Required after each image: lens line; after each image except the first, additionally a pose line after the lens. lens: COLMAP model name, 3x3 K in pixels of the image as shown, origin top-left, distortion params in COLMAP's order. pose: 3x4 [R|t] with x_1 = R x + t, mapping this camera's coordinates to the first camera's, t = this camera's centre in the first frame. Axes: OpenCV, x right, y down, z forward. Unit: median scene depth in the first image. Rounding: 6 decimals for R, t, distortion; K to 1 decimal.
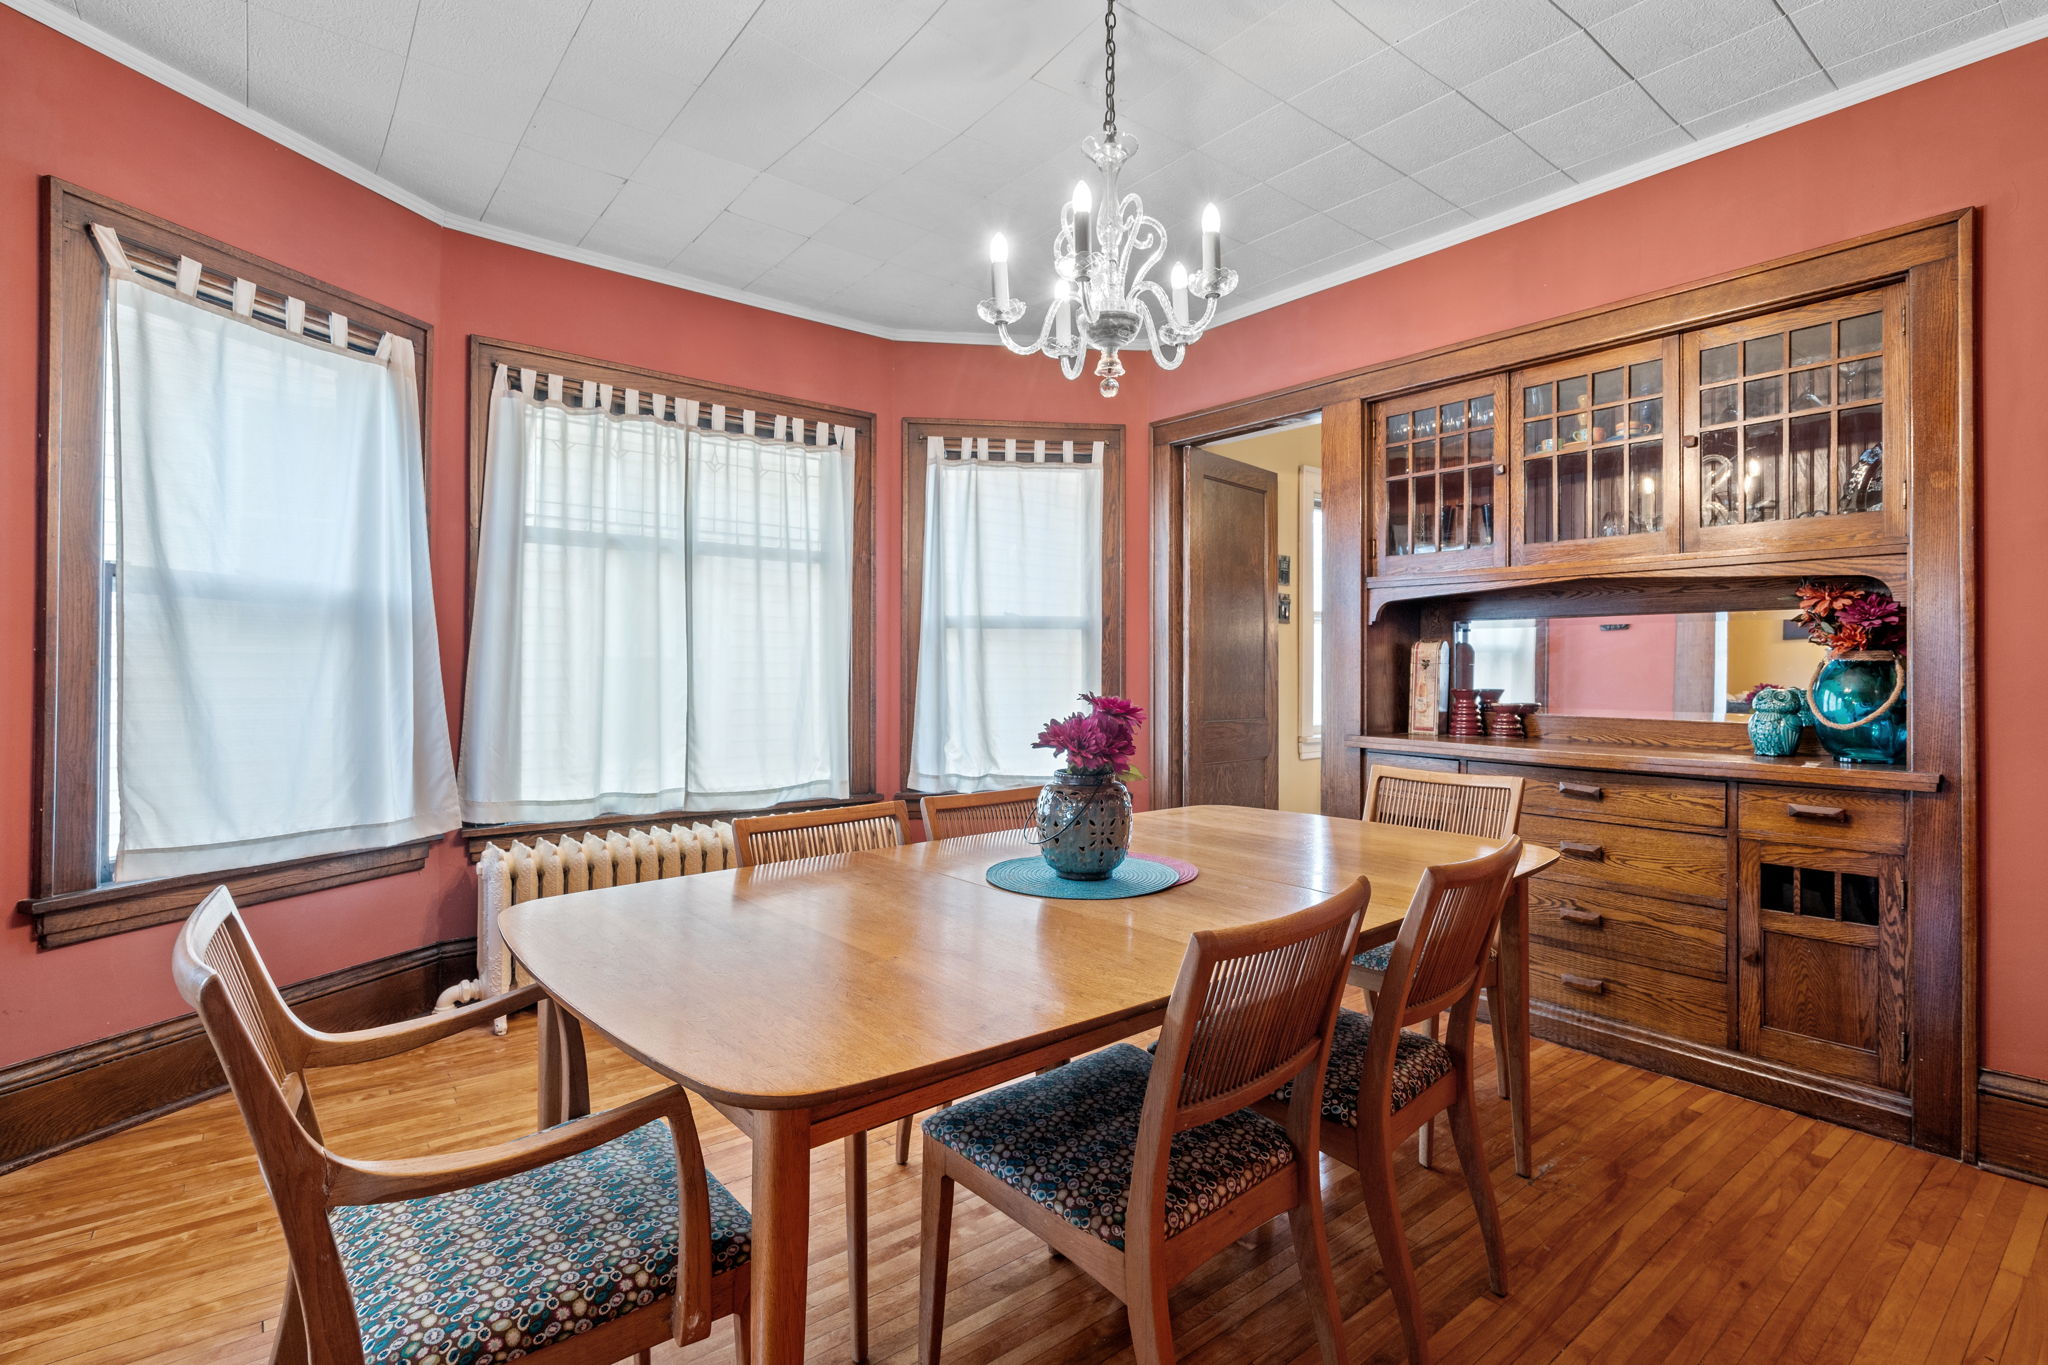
lens RADIAL K [[945.2, 0, 1023.2], [0, 945.2, 674.8], [0, 0, 1]] dist [0.000616, -0.000019]
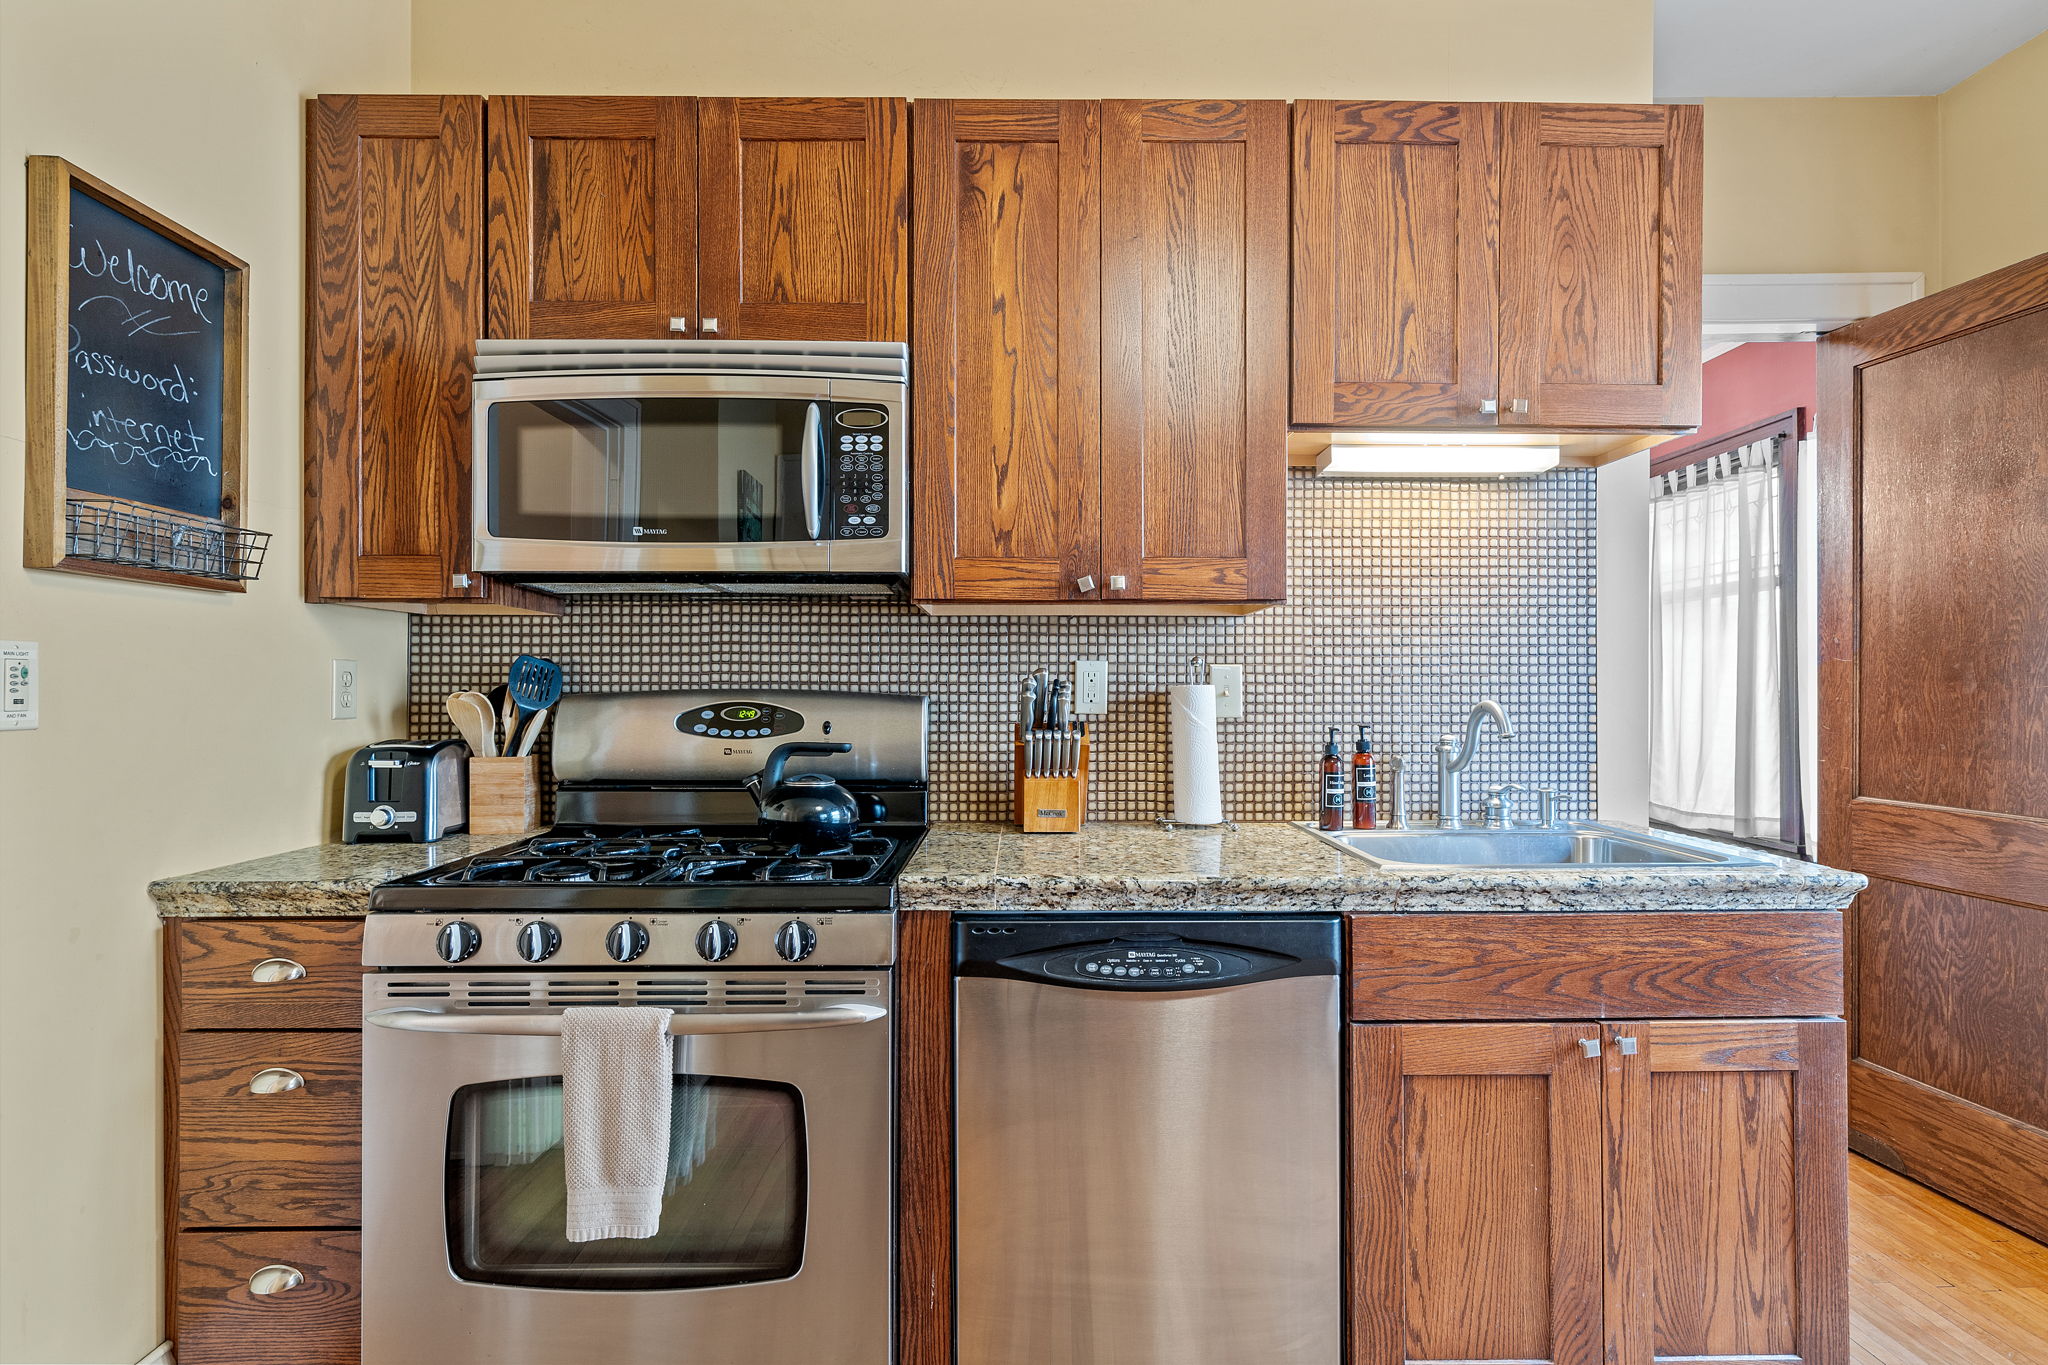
lens RADIAL K [[945.2, 0, 1019.5], [0, 945.2, 691.1], [0, 0, 1]] dist [0.000616, -0.000019]
pose [[-0.607132, -0.004766, -0.794587, 1.033322], [-0.004520, 0.999987, -0.002545, -0.012332], [0.794588, 0.002046, -0.607146, 1.032894]]
